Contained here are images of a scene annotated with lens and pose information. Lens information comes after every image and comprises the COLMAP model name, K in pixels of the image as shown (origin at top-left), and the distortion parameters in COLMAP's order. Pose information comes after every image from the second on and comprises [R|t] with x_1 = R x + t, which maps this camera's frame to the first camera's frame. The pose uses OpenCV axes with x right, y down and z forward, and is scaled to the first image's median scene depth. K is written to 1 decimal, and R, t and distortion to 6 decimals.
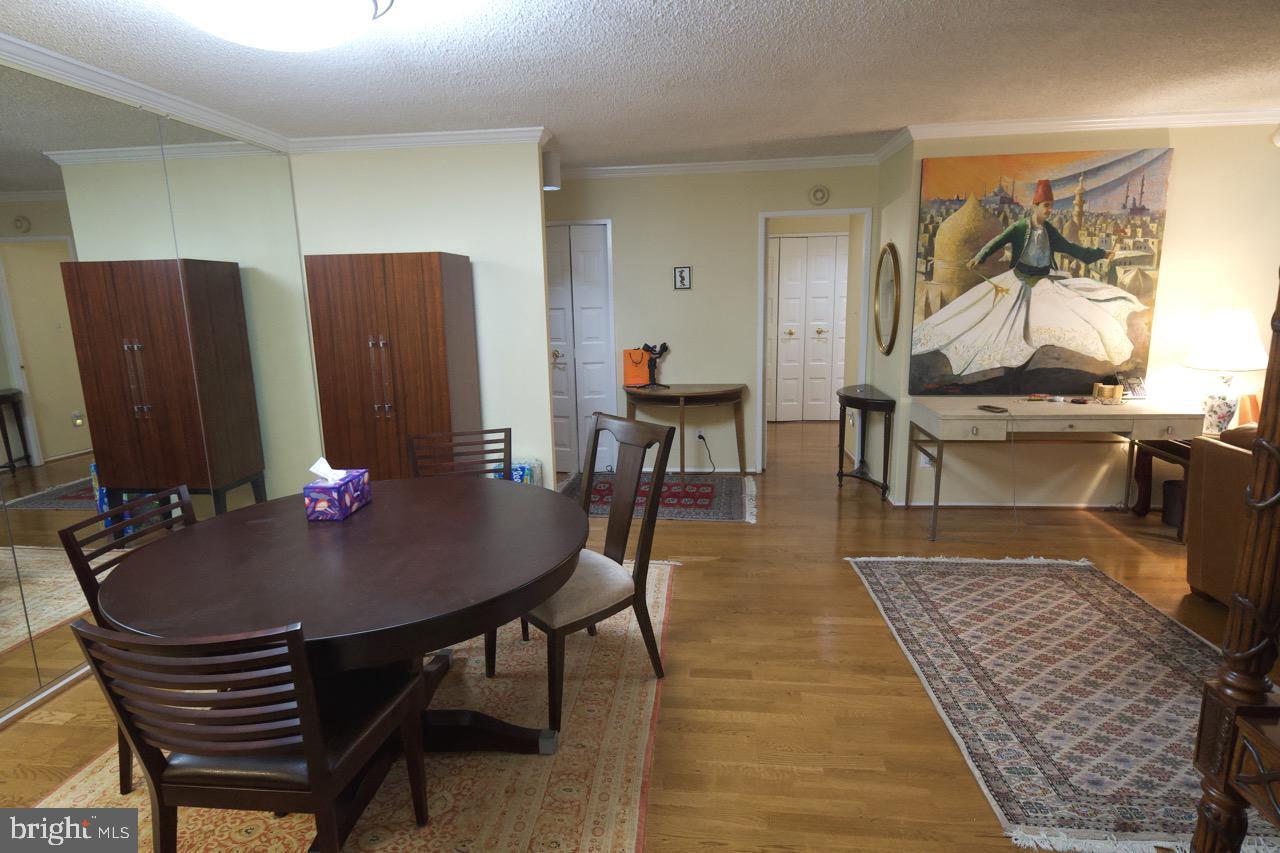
lens RADIAL K [[675.1, 0, 636.2], [0, 675.1, 423.4], [0, 0, 1]] dist [0.028308, -0.023426]
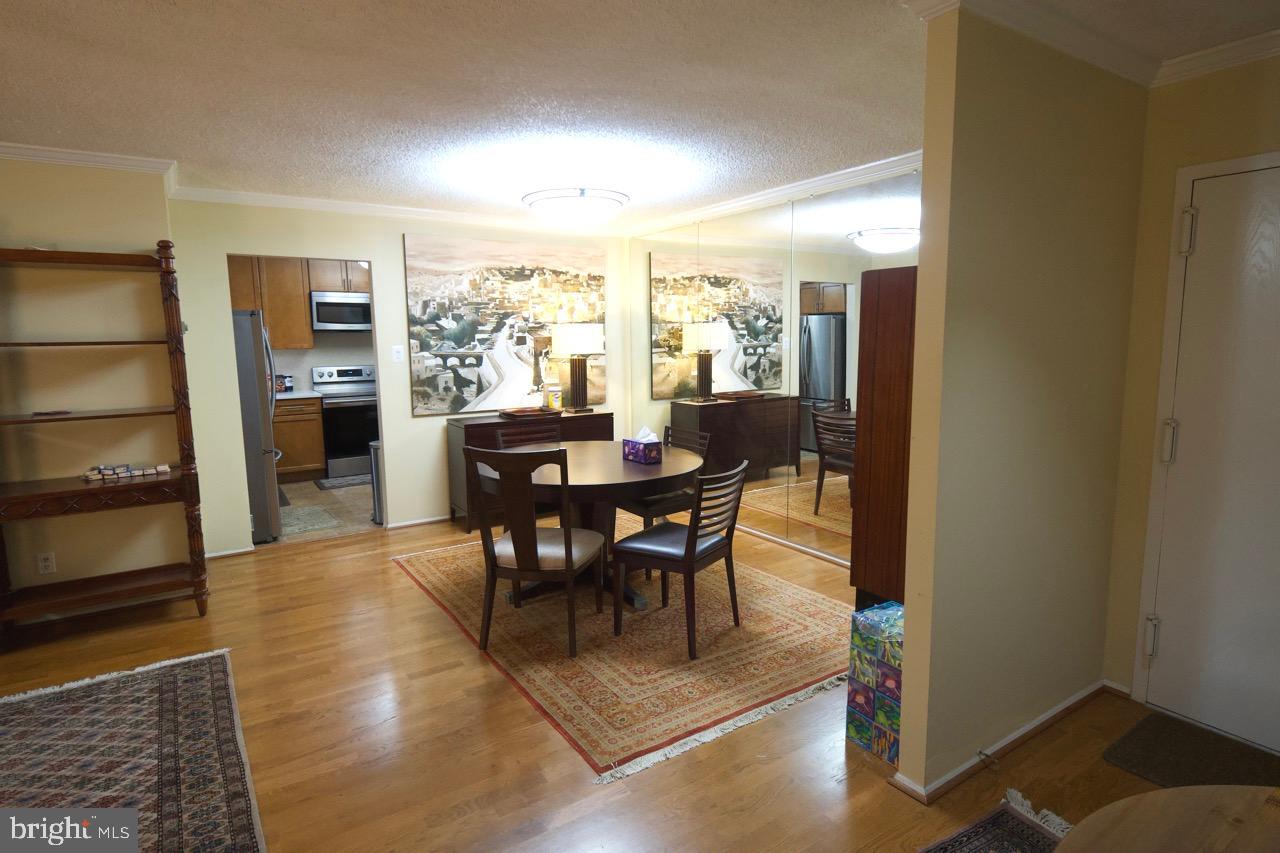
lens RADIAL K [[675.1, 0, 636.2], [0, 675.1, 423.4], [0, 0, 1]] dist [0.028308, -0.023426]
pose [[-0.775073, 0.114535, -0.621404, 0.337858], [-0.091212, 0.952854, 0.289396, -0.245519], [0.625253, 0.280983, -0.728085, 1.232820]]
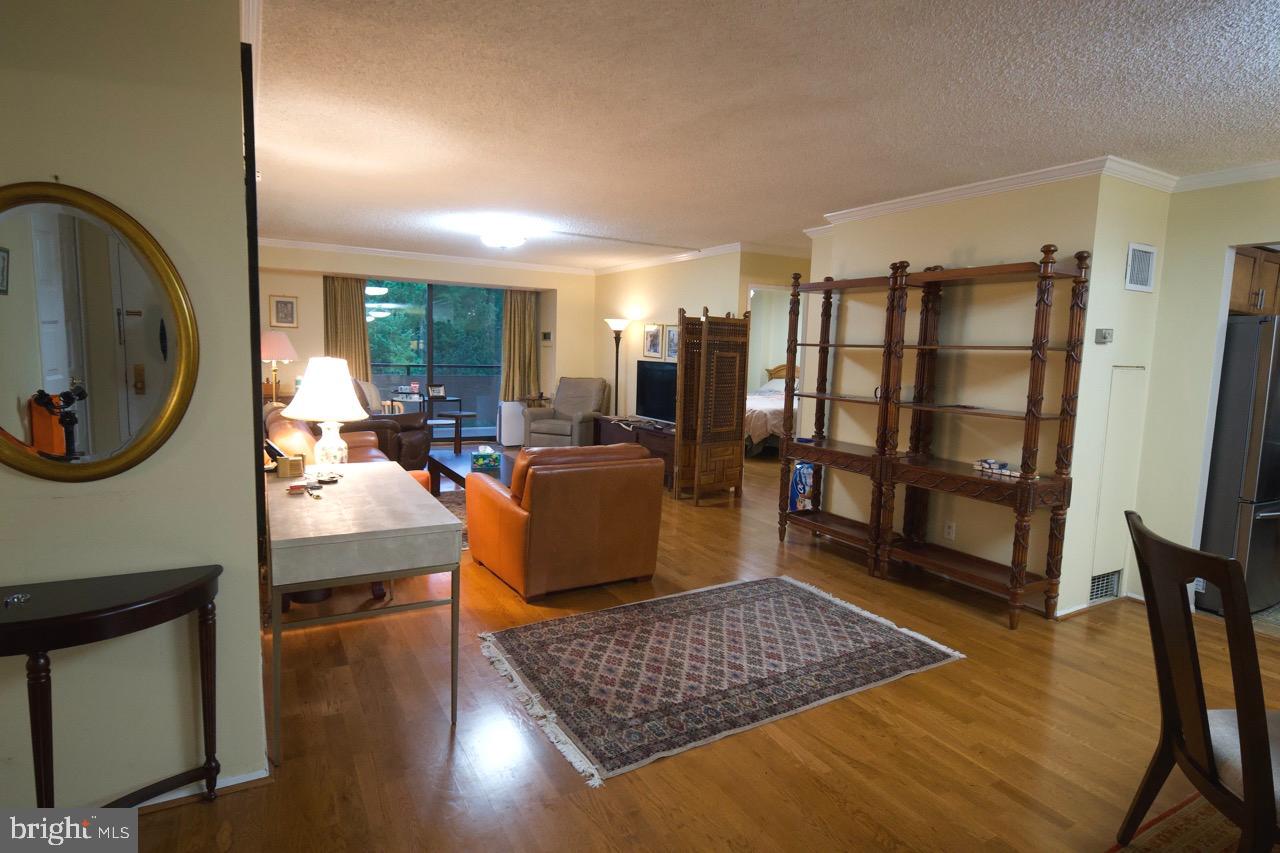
lens RADIAL K [[675.1, 0, 636.2], [0, 675.1, 423.4], [0, 0, 1]] dist [0.028308, -0.023426]
pose [[-0.581662, -0.083284, 0.809155, -0.138312], [0.139569, 0.969774, 0.200145, -0.190509], [-0.801367, 0.229350, -0.552458, 1.103993]]
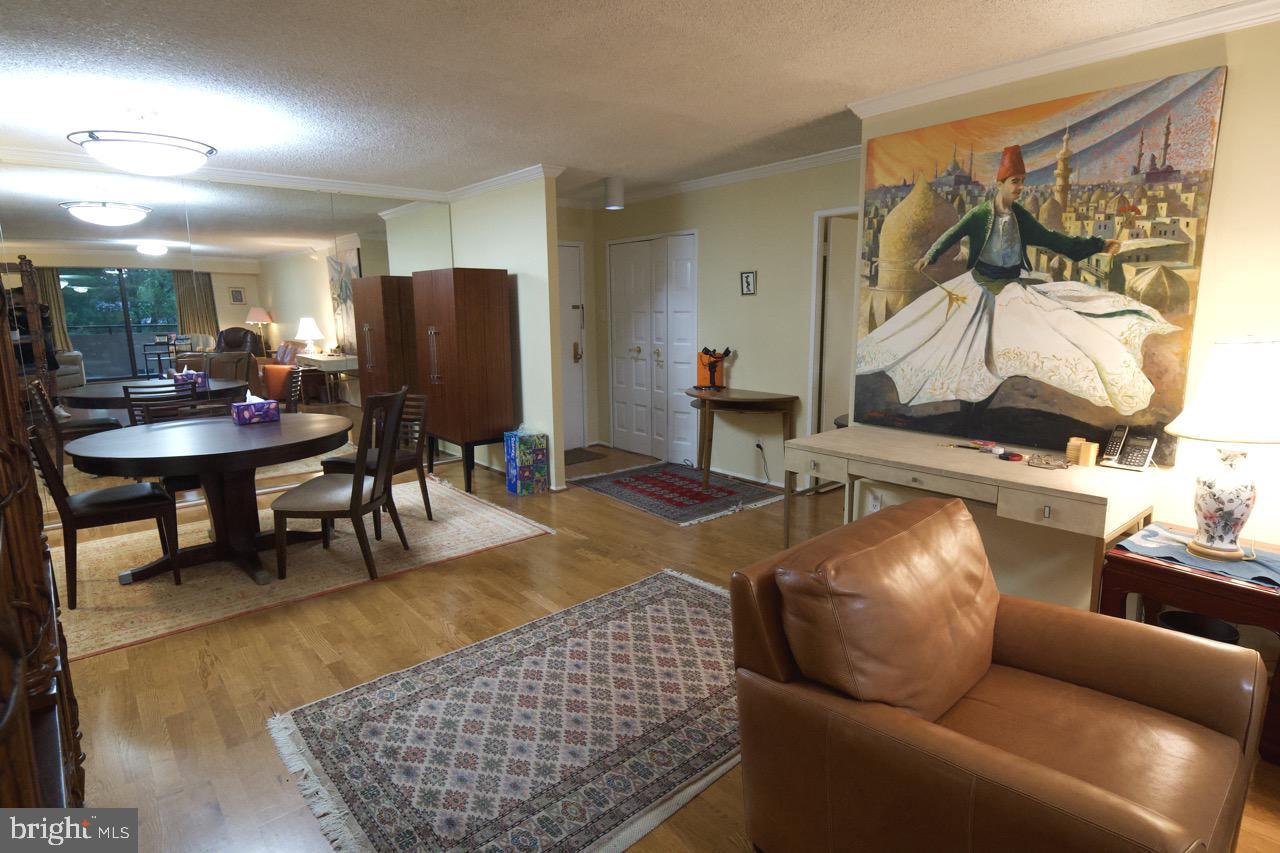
lens RADIAL K [[675.1, 0, 636.2], [0, 675.1, 423.4], [0, 0, 1]] dist [0.028308, -0.023426]
pose [[0.723004, 0.132991, -0.677922, 0.827752], [-0.136384, 0.989461, 0.048653, -0.046955], [0.677248, 0.057281, 0.733522, 0.213637]]
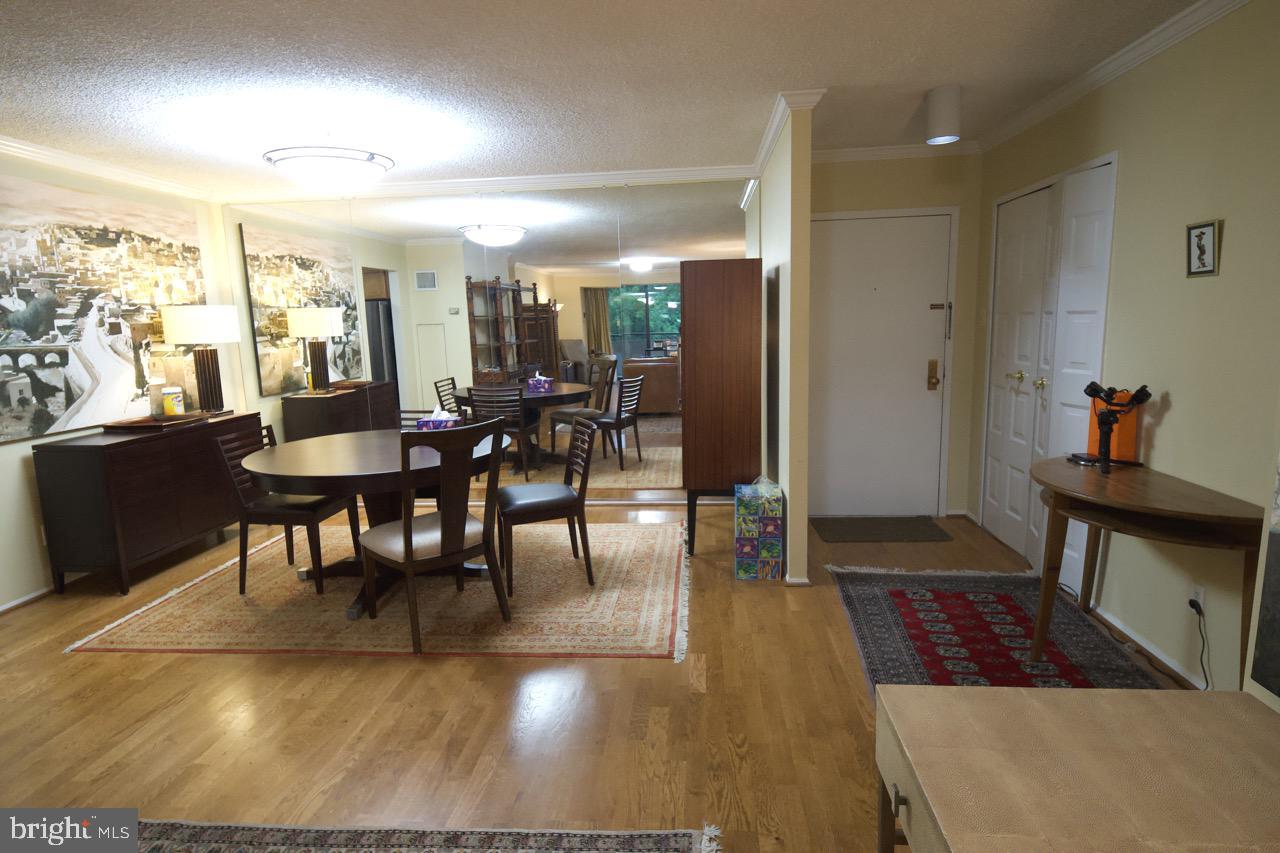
lens RADIAL K [[675.1, 0, 636.2], [0, 675.1, 423.4], [0, 0, 1]] dist [0.028308, -0.023426]
pose [[0.014378, 0.175804, -0.984320, 0.676966], [-0.161673, 0.971877, 0.171221, -0.150237], [0.986740, 0.156676, 0.042397, 0.791495]]
